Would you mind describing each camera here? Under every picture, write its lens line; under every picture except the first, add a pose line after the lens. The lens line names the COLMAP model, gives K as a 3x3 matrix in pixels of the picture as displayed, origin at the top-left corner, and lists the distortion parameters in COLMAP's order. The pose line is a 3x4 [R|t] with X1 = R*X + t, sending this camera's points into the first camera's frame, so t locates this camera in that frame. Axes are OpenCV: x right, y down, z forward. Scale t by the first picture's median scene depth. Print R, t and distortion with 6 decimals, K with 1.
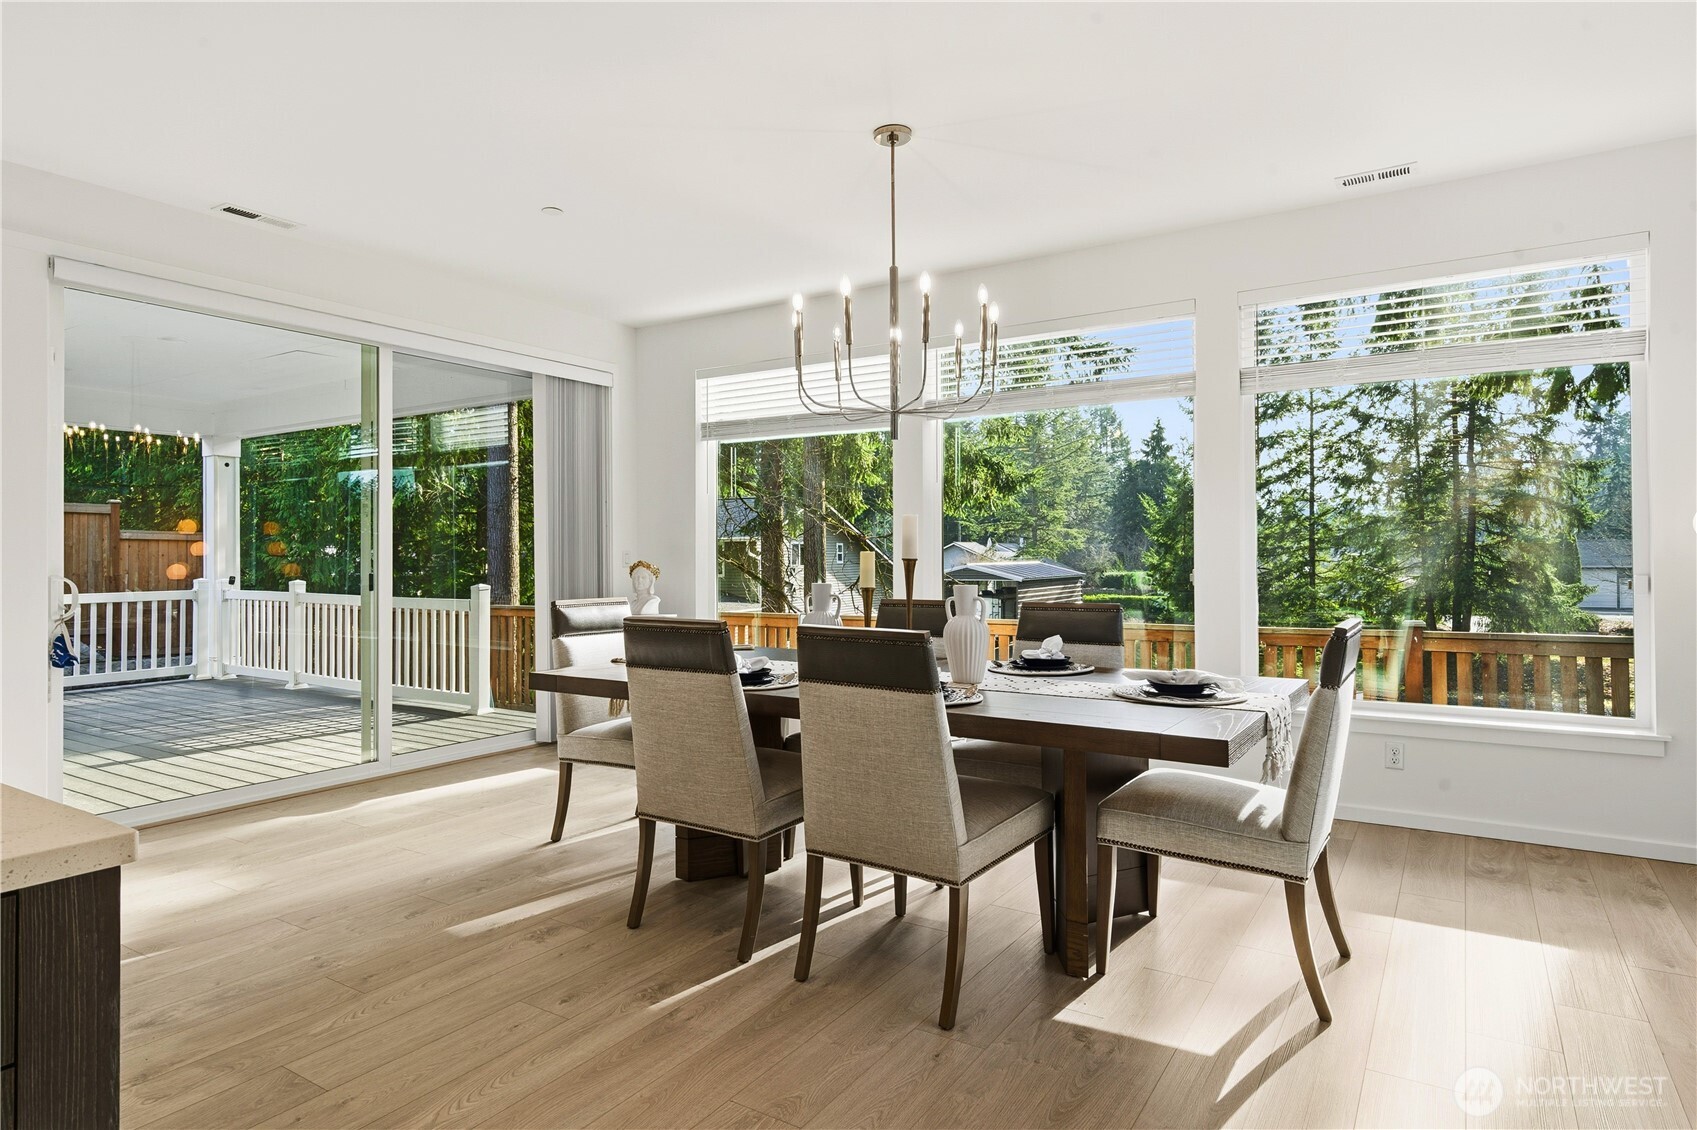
lens RADIAL K [[970.9, 0, 848.7], [0, 970.9, 540.4], [0, 0, 1]] dist [-0.002813, -0.000072]
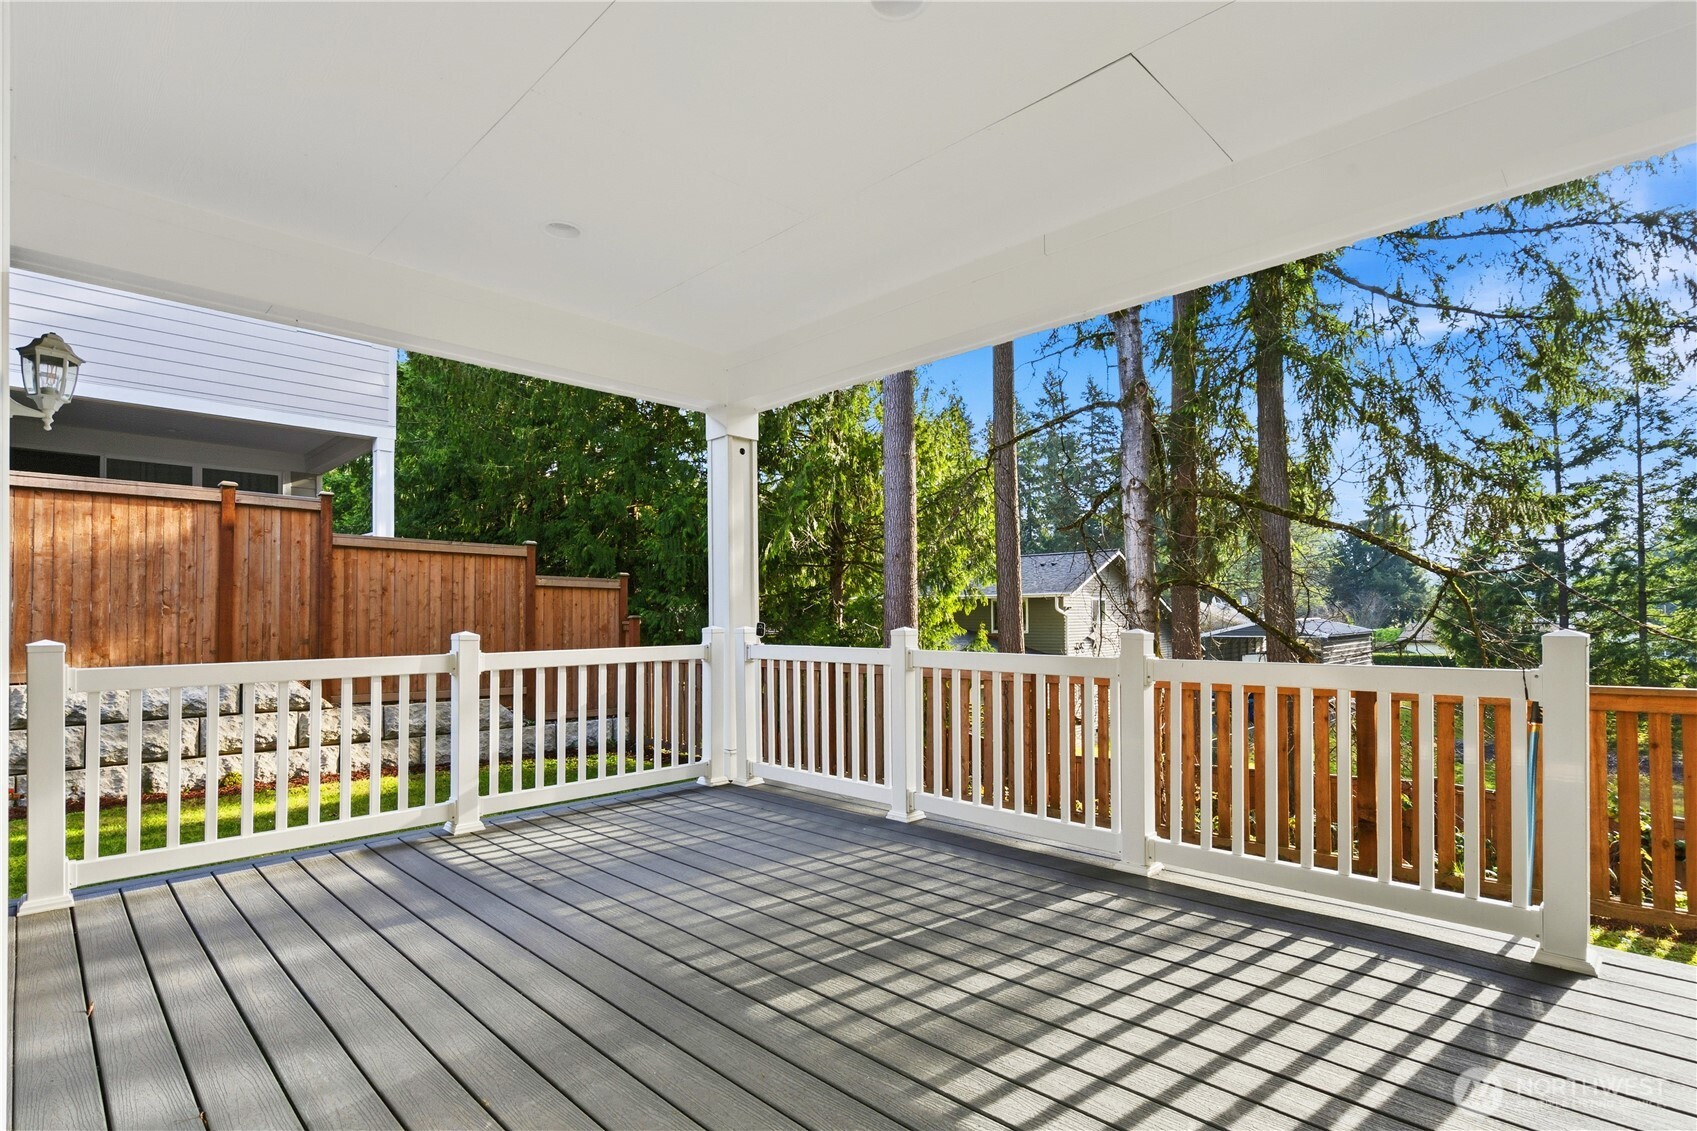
lens RADIAL K [[811.0, 0, 847.3], [0, 811.0, 605.2], [0, 0, 1]] dist [-0.000835, -0.000191]
pose [[0.977967, -0.006962, -0.208642, -0.457354], [0.007252, 0.999974, 0.000622, 0.024604], [0.208632, -0.002121, 0.977992, 0.483702]]
